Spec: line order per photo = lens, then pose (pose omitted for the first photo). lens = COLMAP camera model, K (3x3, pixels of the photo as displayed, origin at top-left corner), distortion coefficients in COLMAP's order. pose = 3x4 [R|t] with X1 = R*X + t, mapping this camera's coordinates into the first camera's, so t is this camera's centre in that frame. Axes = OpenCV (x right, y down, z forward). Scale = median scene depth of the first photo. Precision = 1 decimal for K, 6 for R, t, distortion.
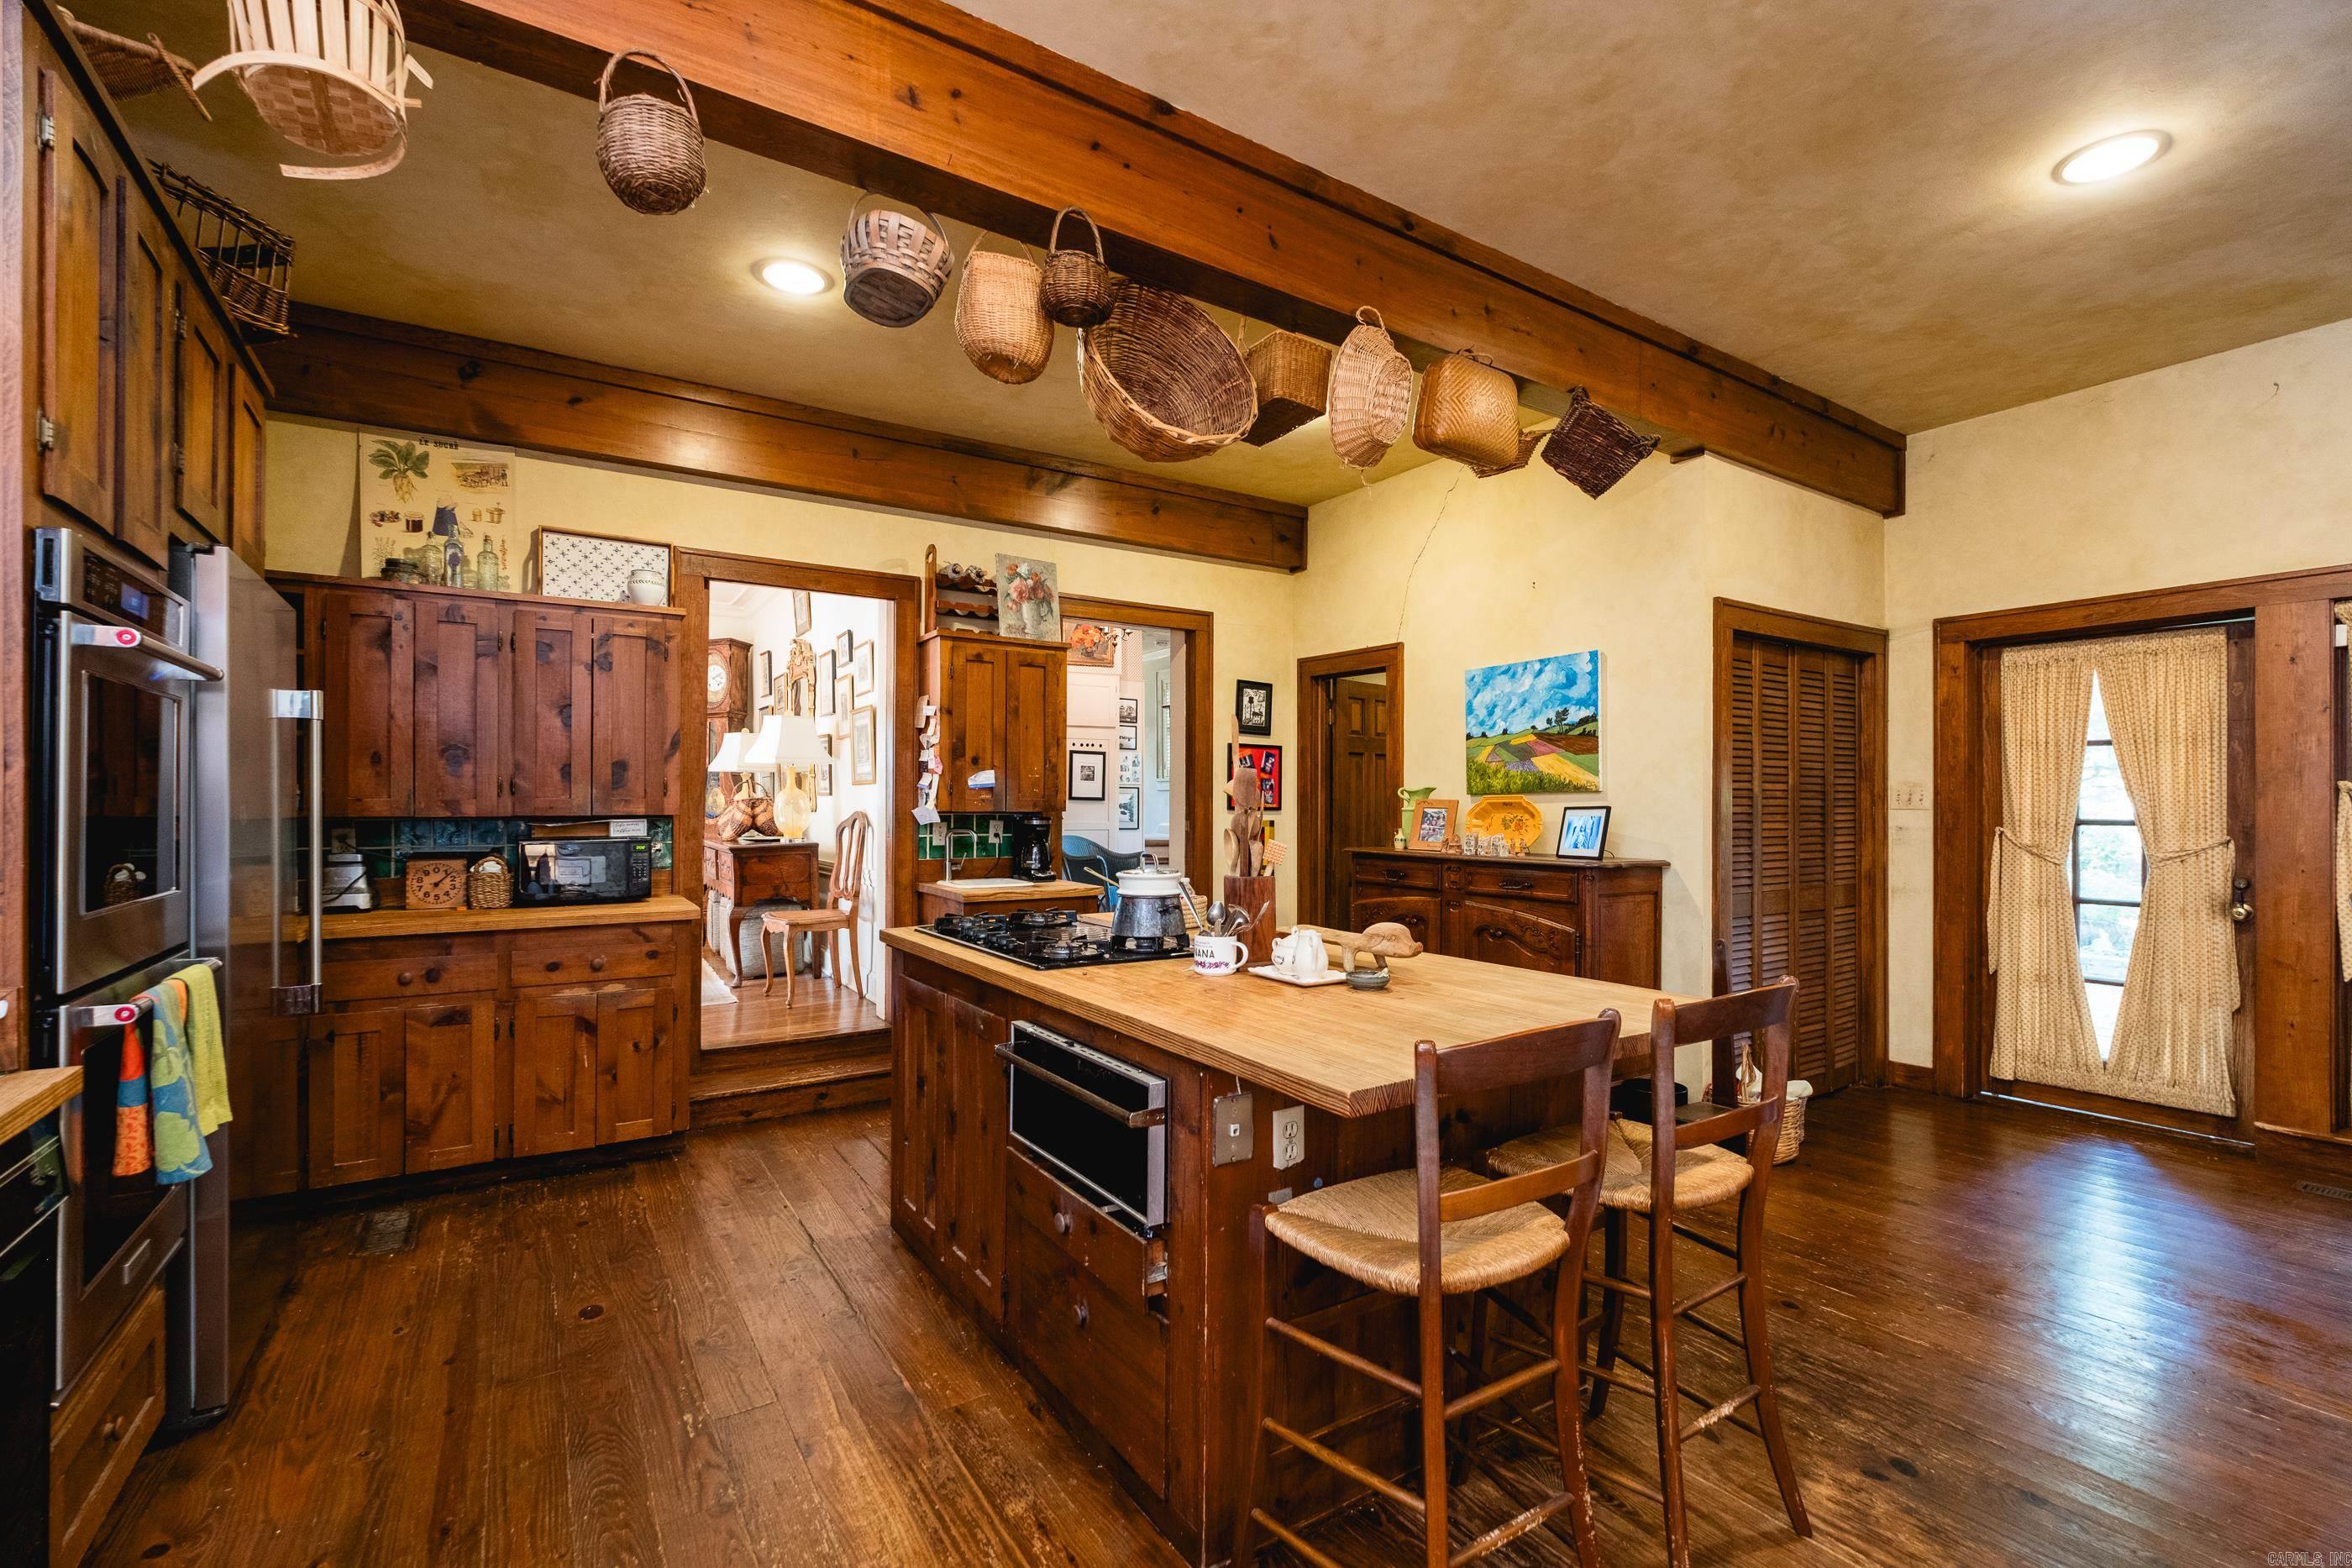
lens RADIAL K [[1006.9, 0, 1176.0], [0, 1006.9, 784.0], [0, 0, 1]] dist [0.002473, 0.000081]
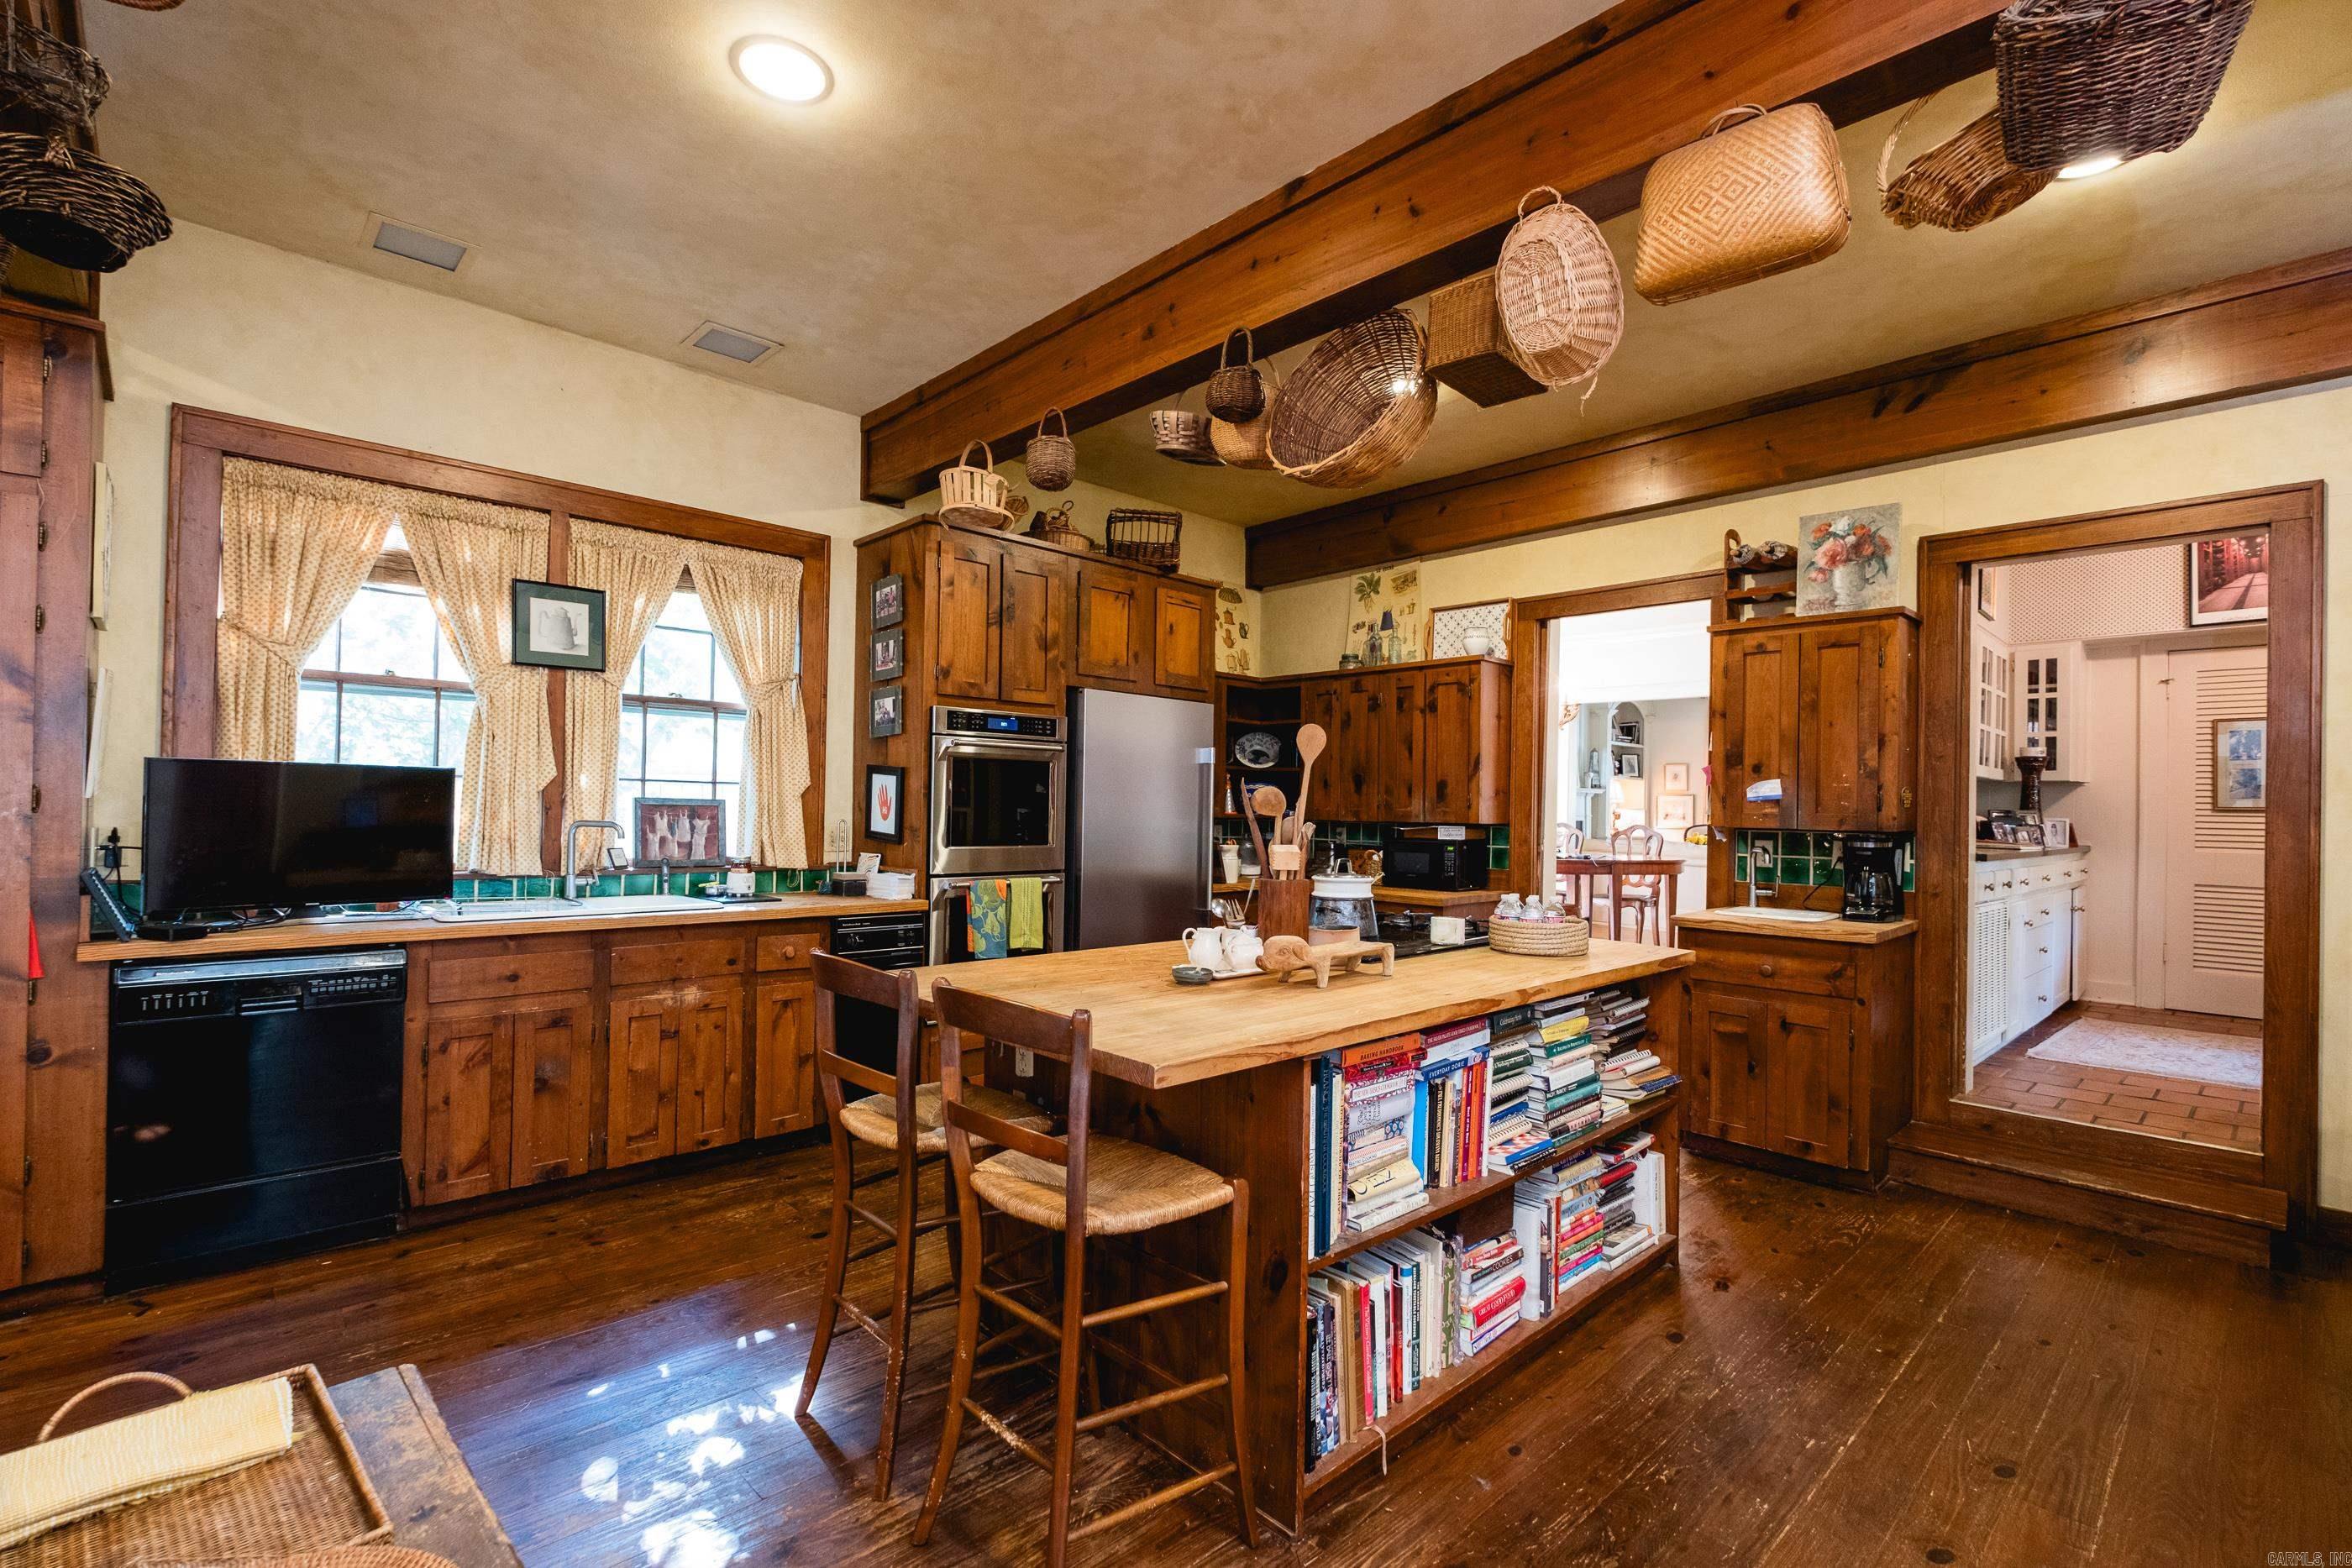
lens RADIAL K [[1030.2, 0, 1185.2], [0, 1030.2, 797.5], [0, 0, 1]] dist [-0.000685, -0.000403]
pose [[0.189490, -0.008247, -0.981848, 0.570598], [0.001487, 0.999966, -0.008113, 0.007834], [0.981882, 0.000077, 0.189496, 0.351560]]
